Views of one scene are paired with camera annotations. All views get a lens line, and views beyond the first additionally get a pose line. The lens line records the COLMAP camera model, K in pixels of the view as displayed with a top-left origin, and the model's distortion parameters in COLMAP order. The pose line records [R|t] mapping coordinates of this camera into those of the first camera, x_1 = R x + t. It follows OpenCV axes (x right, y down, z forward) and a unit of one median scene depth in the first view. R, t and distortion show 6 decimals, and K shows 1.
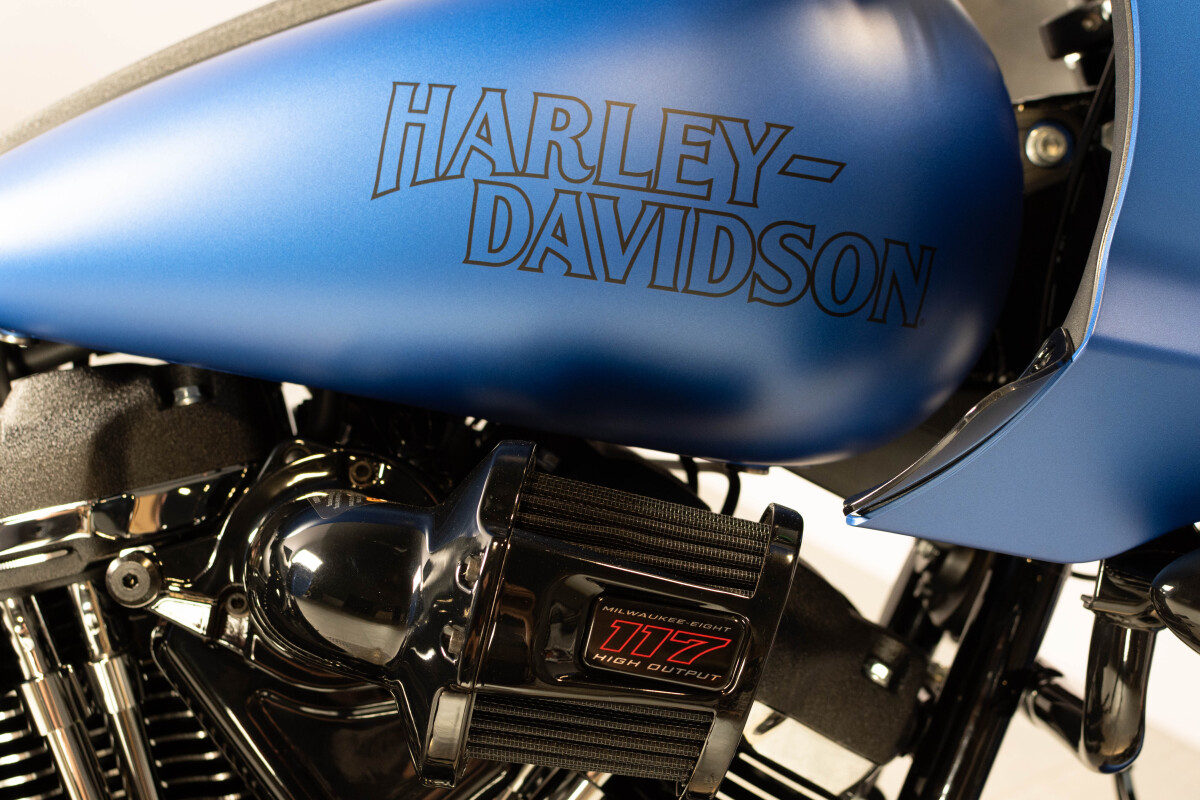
lens RADIAL K [[1840.7, 0, 600.0], [0, 1840.7, 400.0], [0, 0, 1]] dist [0.009532, 0.073992]
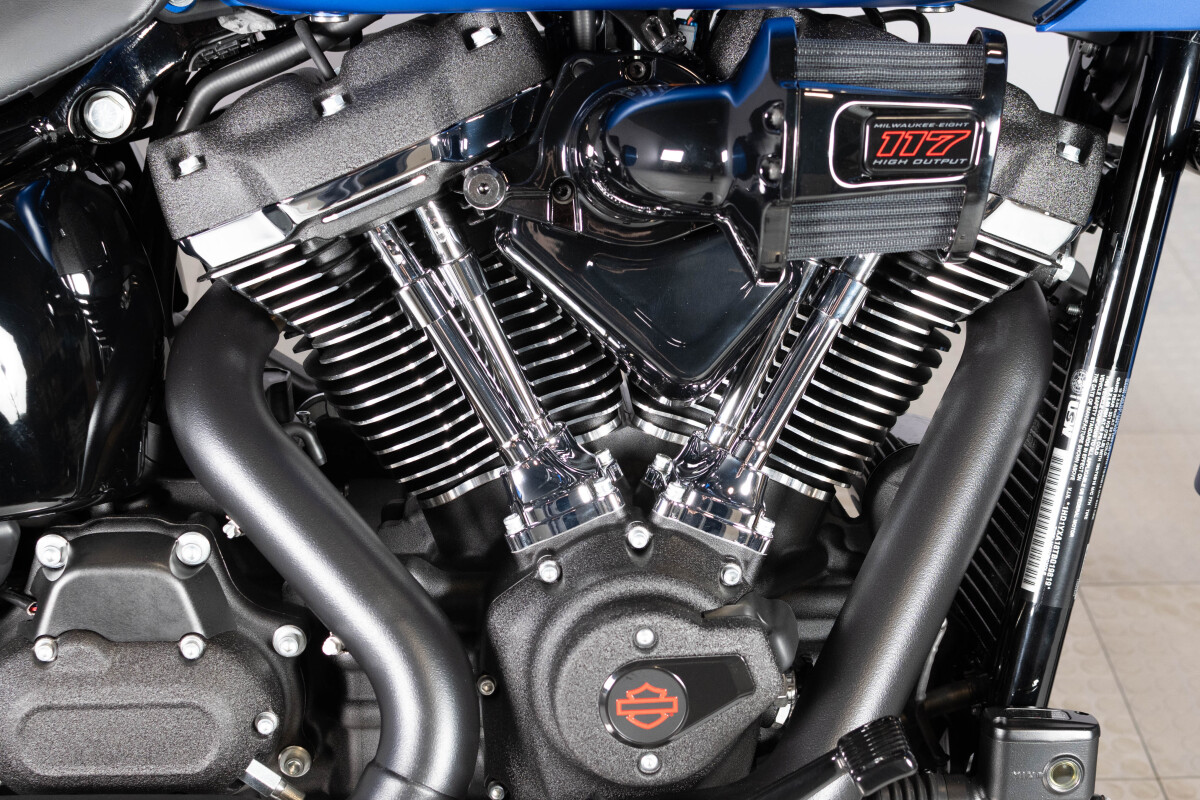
lens RADIAL K [[2349.7, 0, 559.9], [0, 2349.7, 501.2], [0, 0, 1]] dist [0.018848, 0.014321]
pose [[0.981365, -0.186246, -0.047268, -0.186038], [0.192028, 0.959396, 0.206603, -0.023569], [0.006869, -0.211830, 0.977282, -0.722562]]
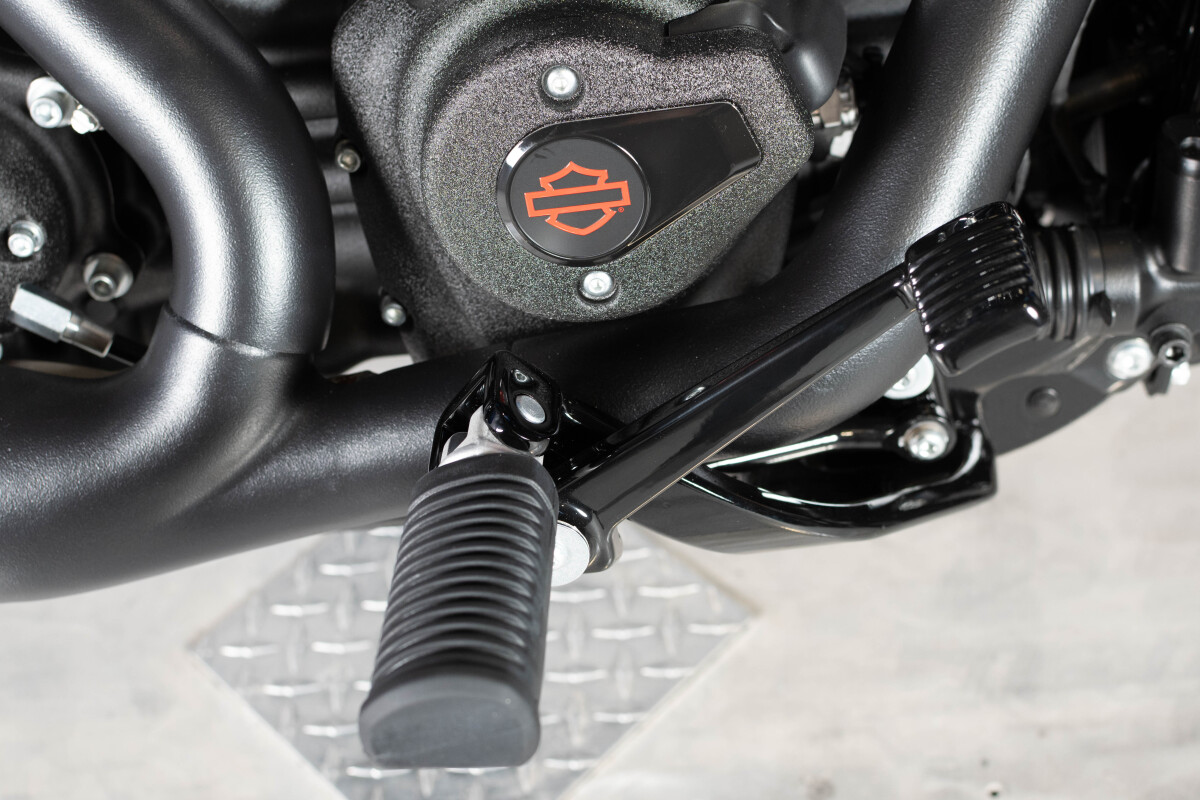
lens RADIAL K [[1840.7, 0, 600.0], [0, 1840.7, 400.0], [0, 0, 1]] dist [0.009532, 0.073992]
pose [[0.952821, -0.219943, -0.209181, -0.071808], [0.295772, 0.827610, 0.477054, 0.198880], [0.068196, -0.516417, 0.853617, 0.266262]]
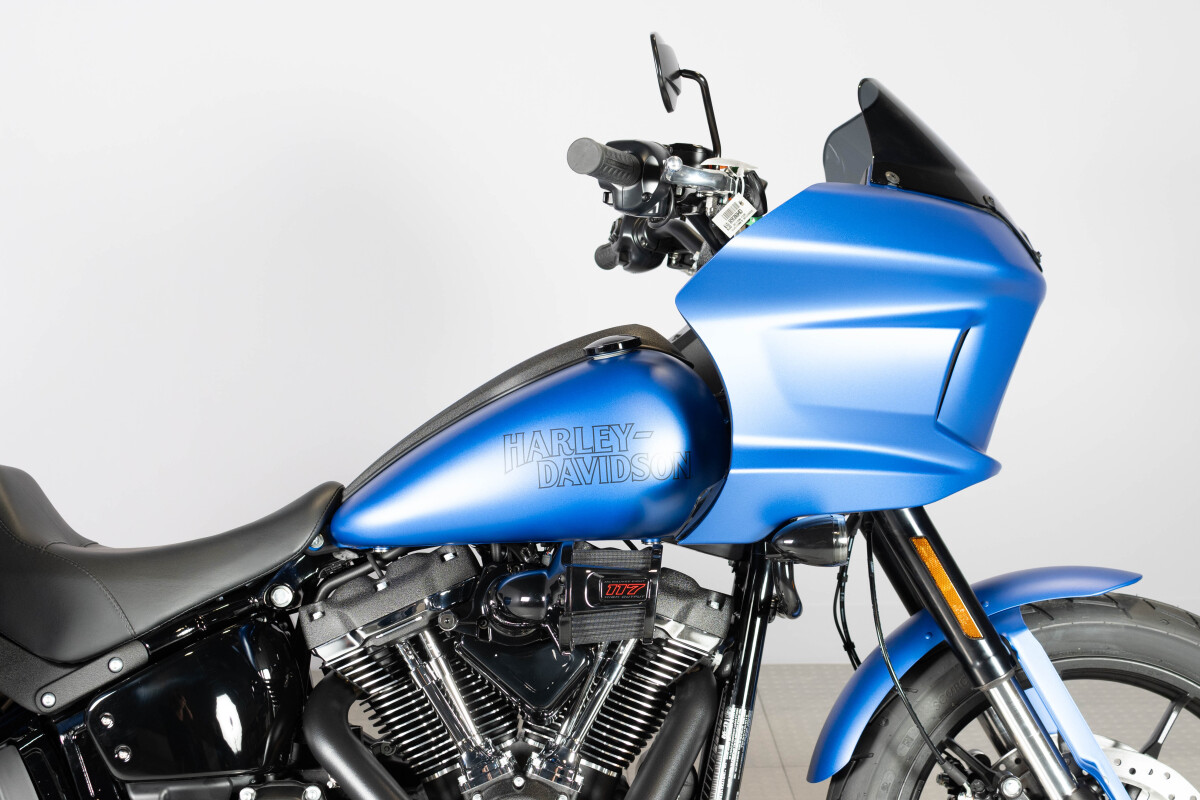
lens RADIAL K [[2003.9, 0, 569.8], [0, 2003.9, 369.6], [0, 0, 1]] dist [0.013705, 0.017903]
pose [[0.977948, -0.208665, -0.008770, 0.048722], [0.205459, 0.968761, -0.138885, 0.216365], [0.037477, 0.134020, 0.990270, -2.424889]]
